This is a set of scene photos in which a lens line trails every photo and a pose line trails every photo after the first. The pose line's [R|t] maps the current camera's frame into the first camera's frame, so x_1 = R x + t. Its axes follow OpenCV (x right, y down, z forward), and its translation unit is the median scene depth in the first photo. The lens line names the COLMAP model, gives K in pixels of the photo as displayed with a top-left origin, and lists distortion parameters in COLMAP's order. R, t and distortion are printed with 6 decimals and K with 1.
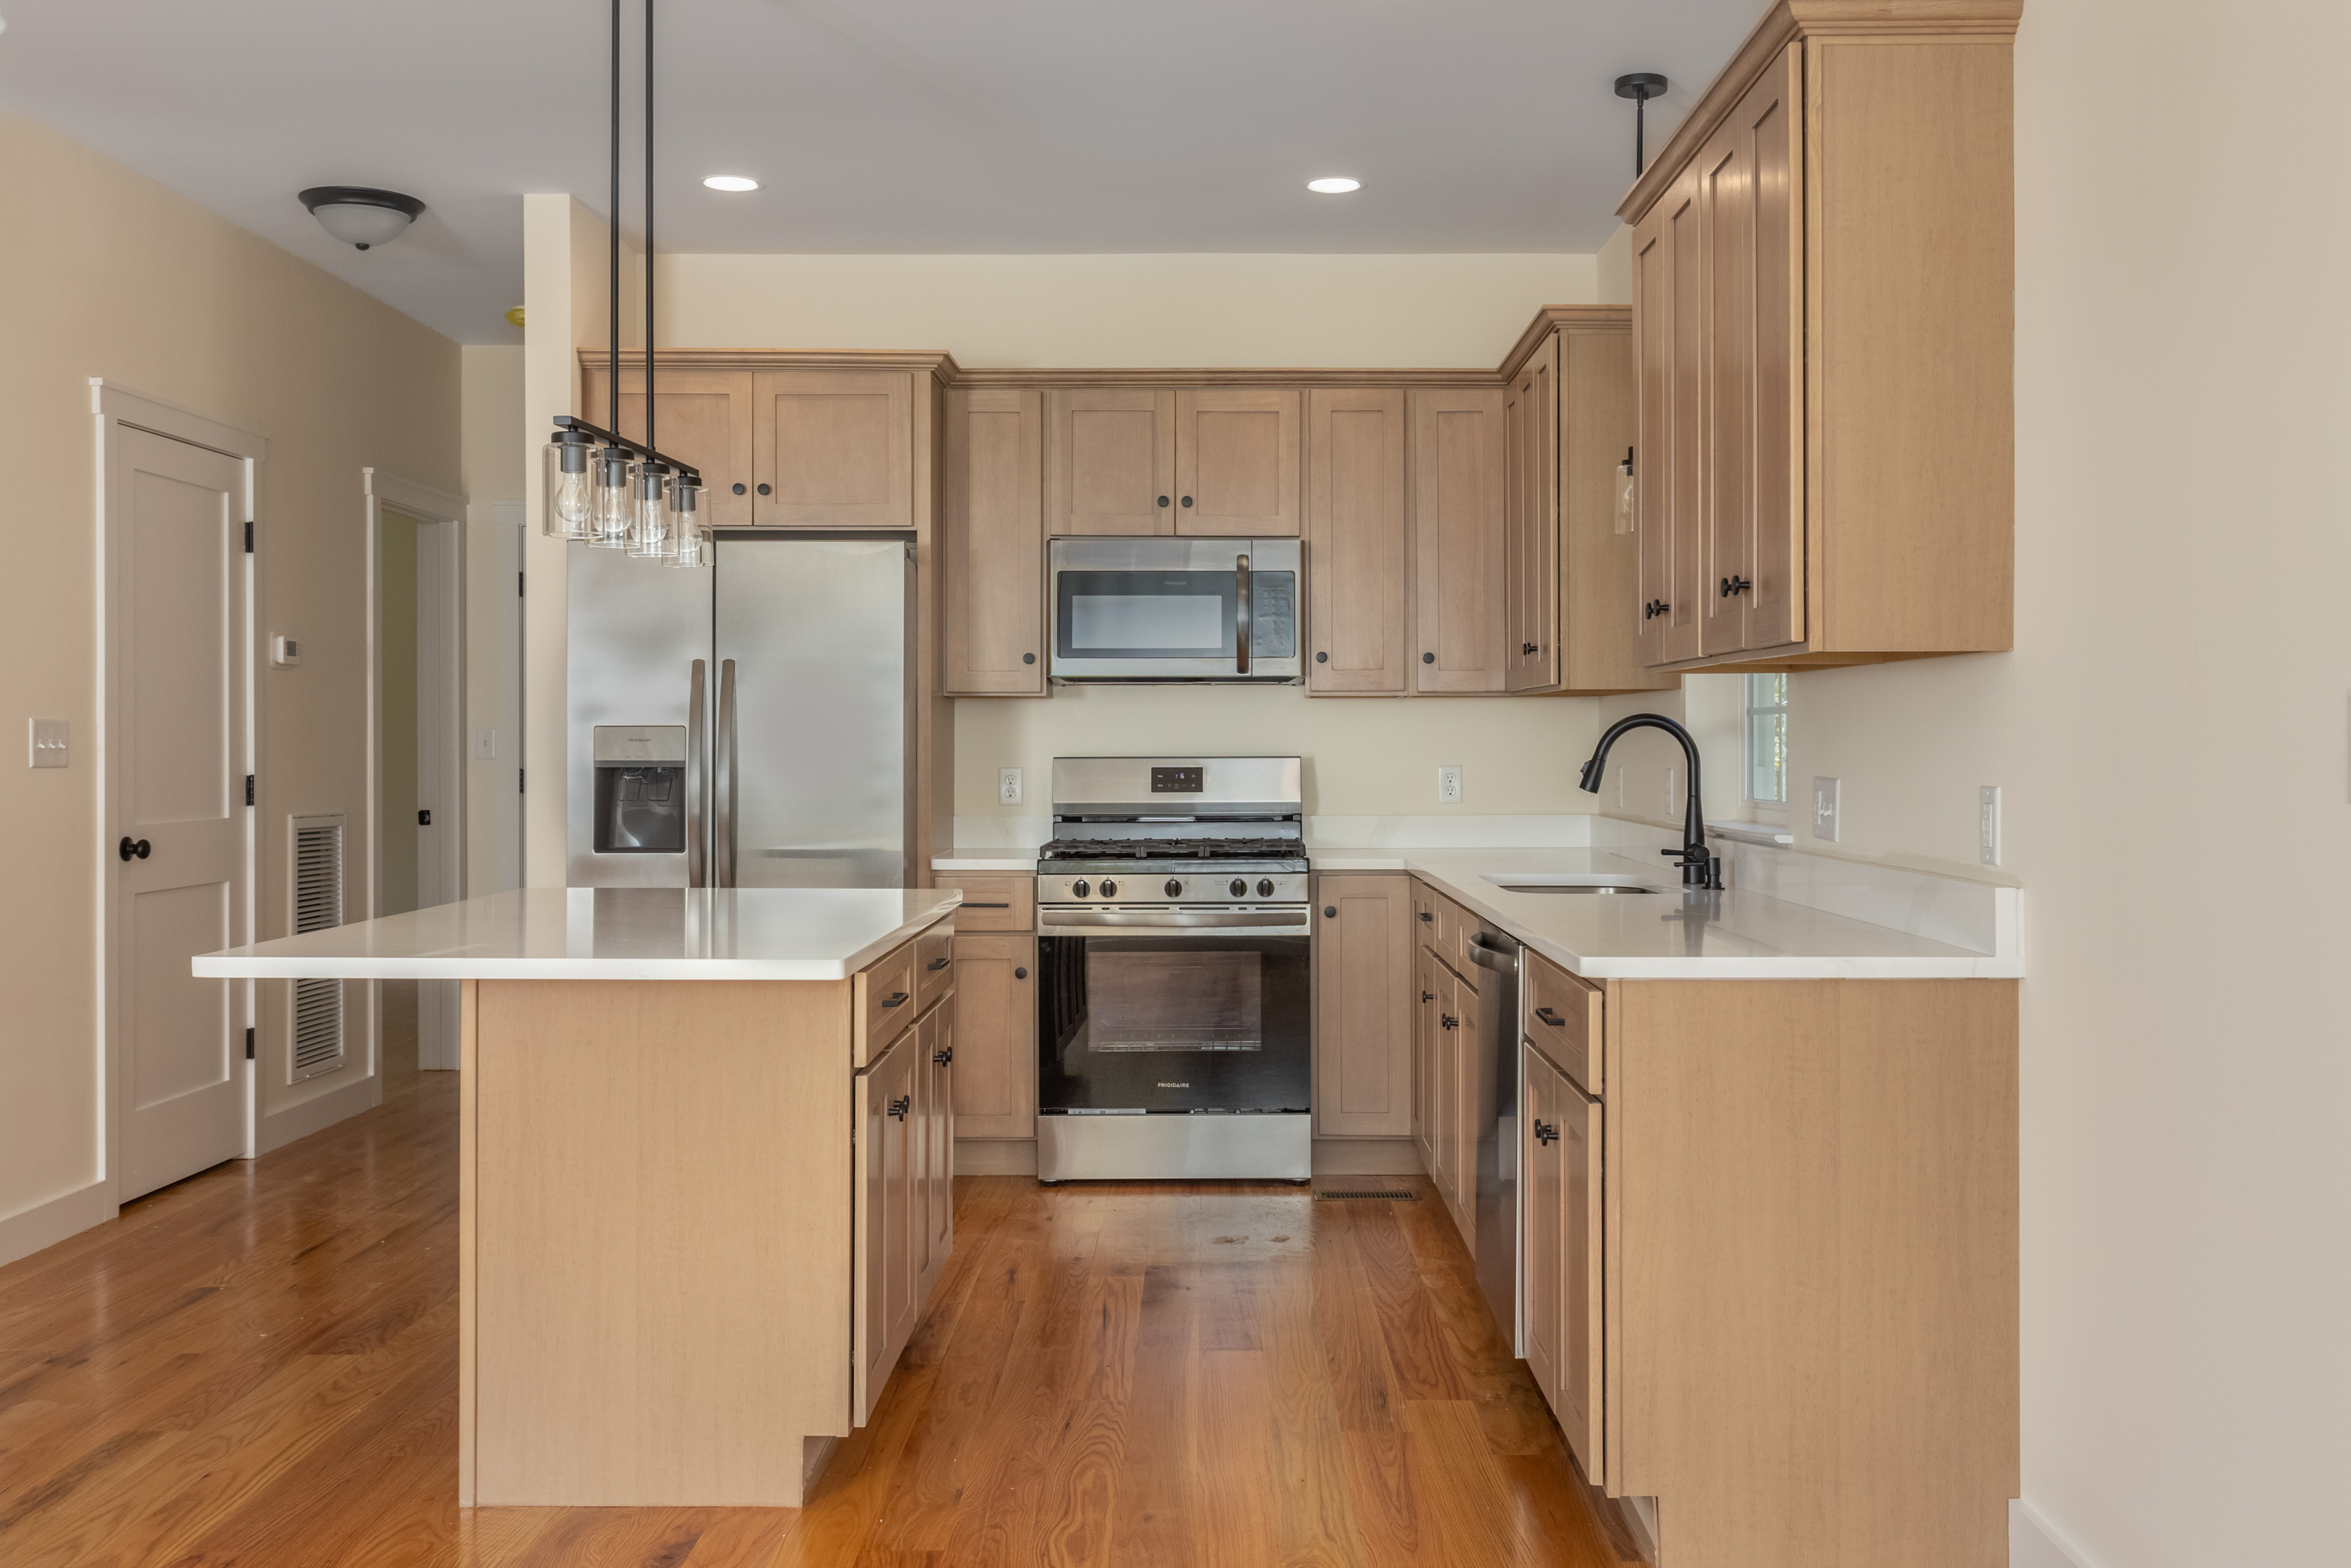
lens RADIAL K [[2220.0, 0, 1189.9], [0, 2220.0, 759.0], [0, 0, 1]] dist [0.004608, -0.001180]
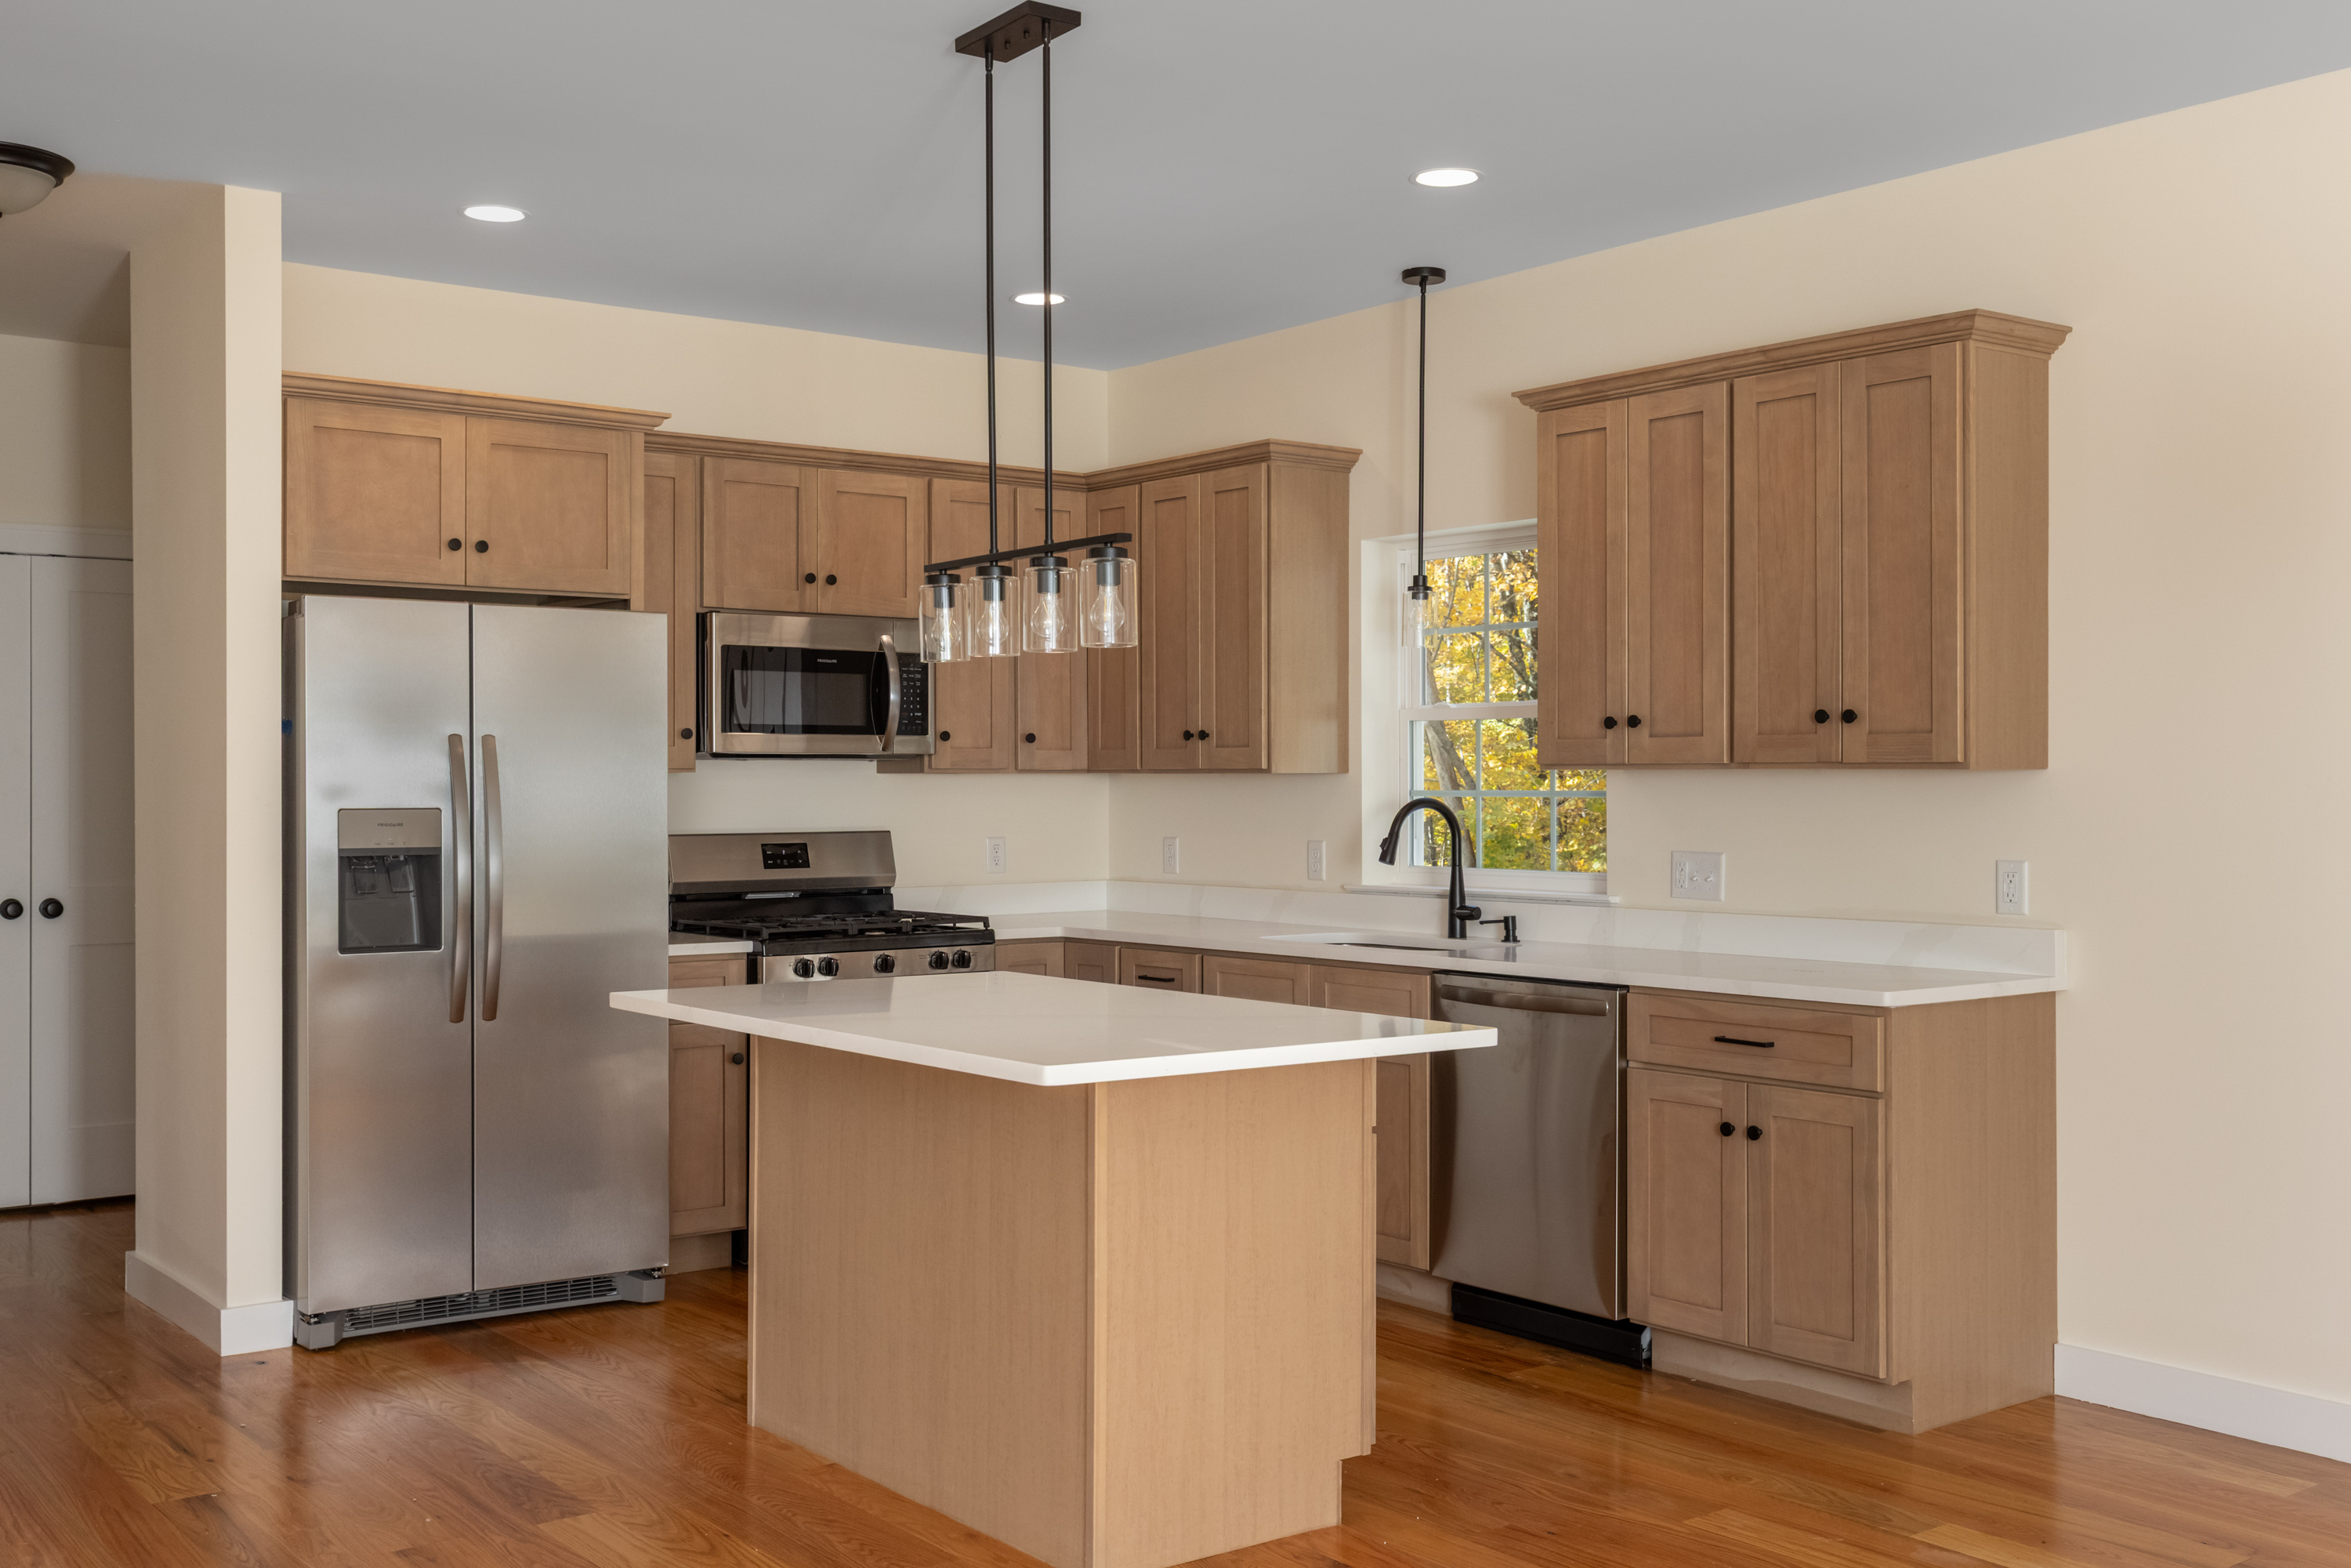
lens RADIAL K [[2365.8, 0, 1175.5], [0, 2365.8, 784.0], [0, 0, 1]] dist [-0.007292, -0.003020]
pose [[0.789071, 0.000213, 0.614302, -0.577639], [0.004120, 0.999976, -0.005639, -0.017949], [-0.614288, 0.006981, 0.789051, 0.063105]]
